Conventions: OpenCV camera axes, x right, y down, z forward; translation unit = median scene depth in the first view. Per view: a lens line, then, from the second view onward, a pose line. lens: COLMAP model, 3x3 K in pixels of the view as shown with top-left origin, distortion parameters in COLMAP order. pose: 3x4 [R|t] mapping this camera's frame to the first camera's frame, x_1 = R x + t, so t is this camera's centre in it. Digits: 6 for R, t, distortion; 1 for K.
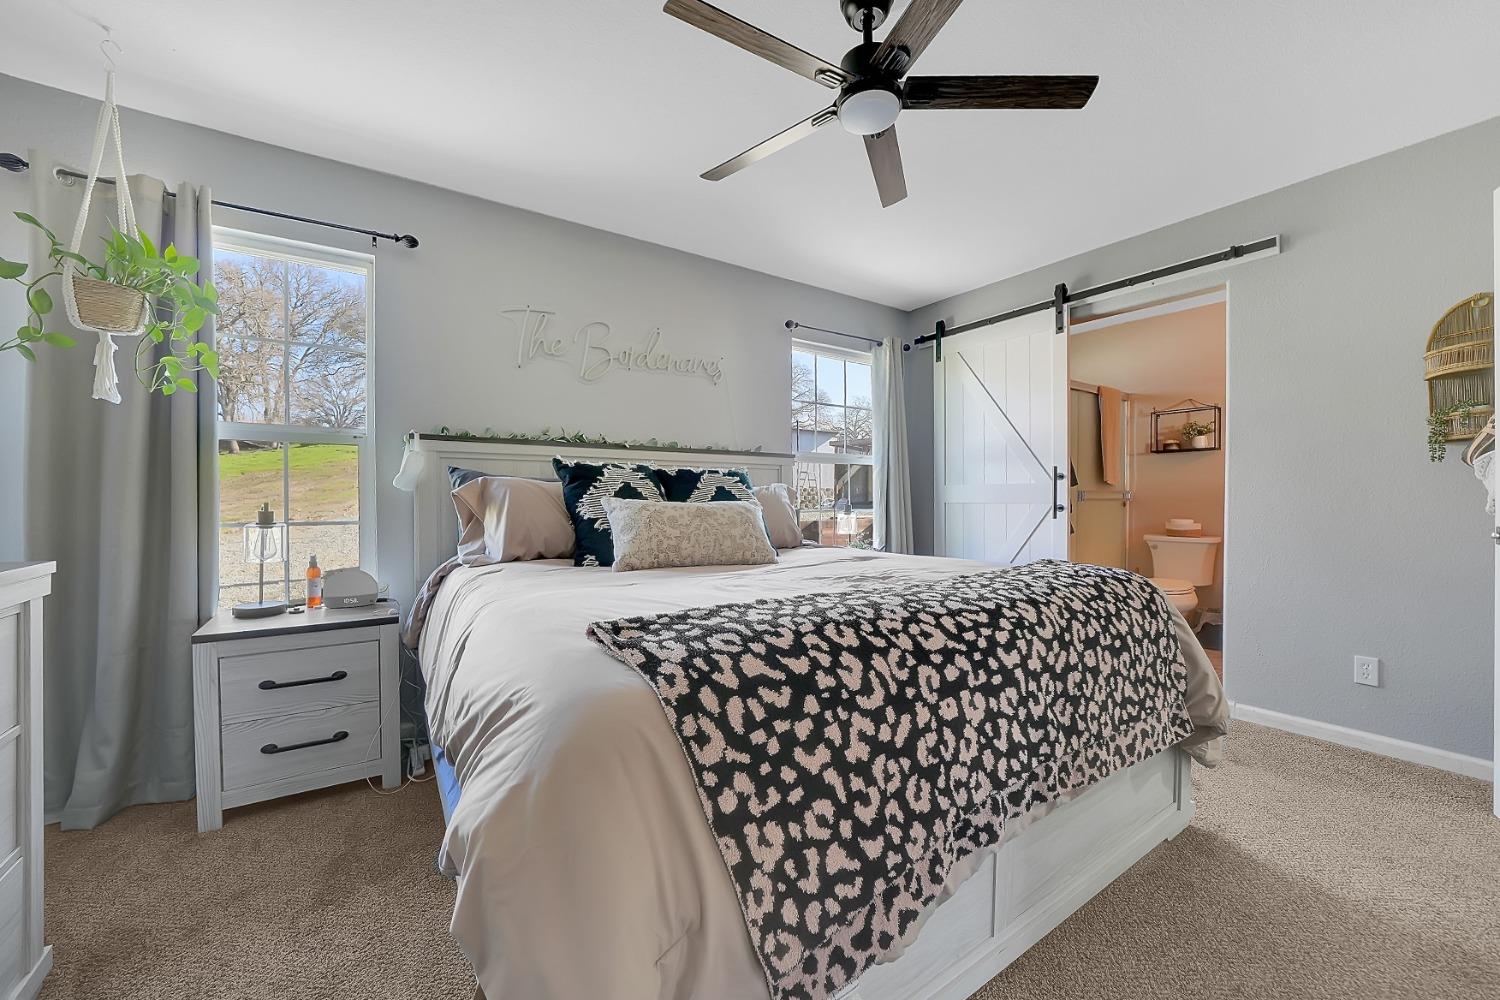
lens RADIAL K [[571.1, 0, 741.4], [0, 571.1, 505.1], [0, 0, 1]] dist [-0.010827, -0.000009]
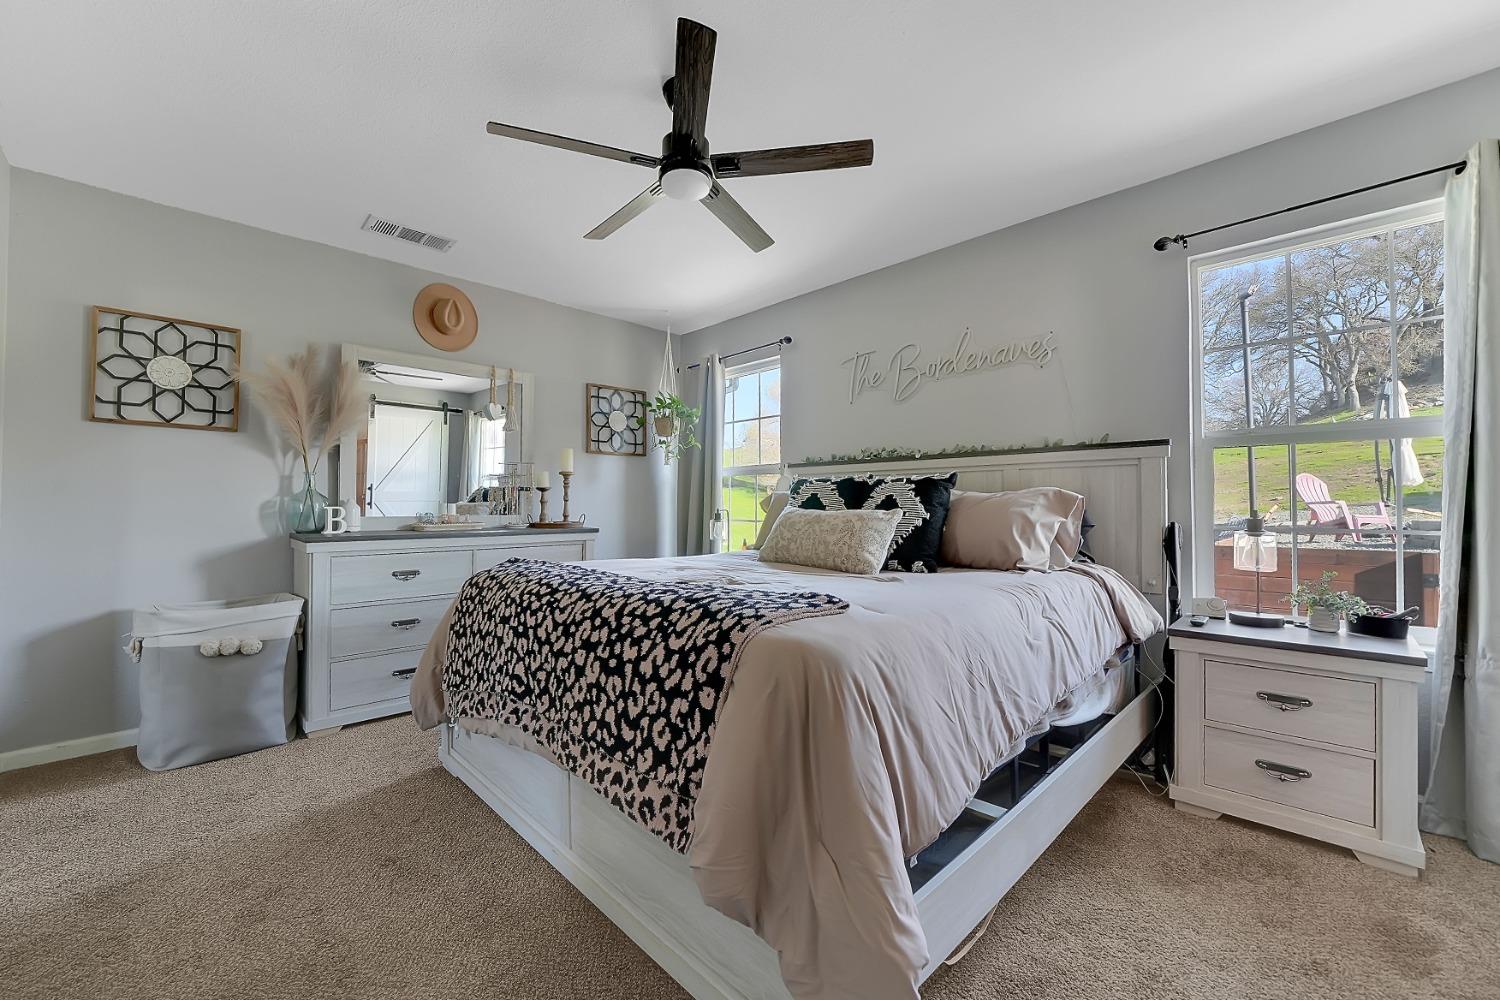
lens RADIAL K [[571.1, 0, 746.9], [0, 571.1, 503.7], [0, 0, 1]] dist [-0.010827, -0.000009]
pose [[0.190969, -0.006497, -0.981574, 1.653515], [-0.009272, 0.999922, -0.008422, -0.012466], [0.981552, 0.010709, 0.190894, 1.051600]]
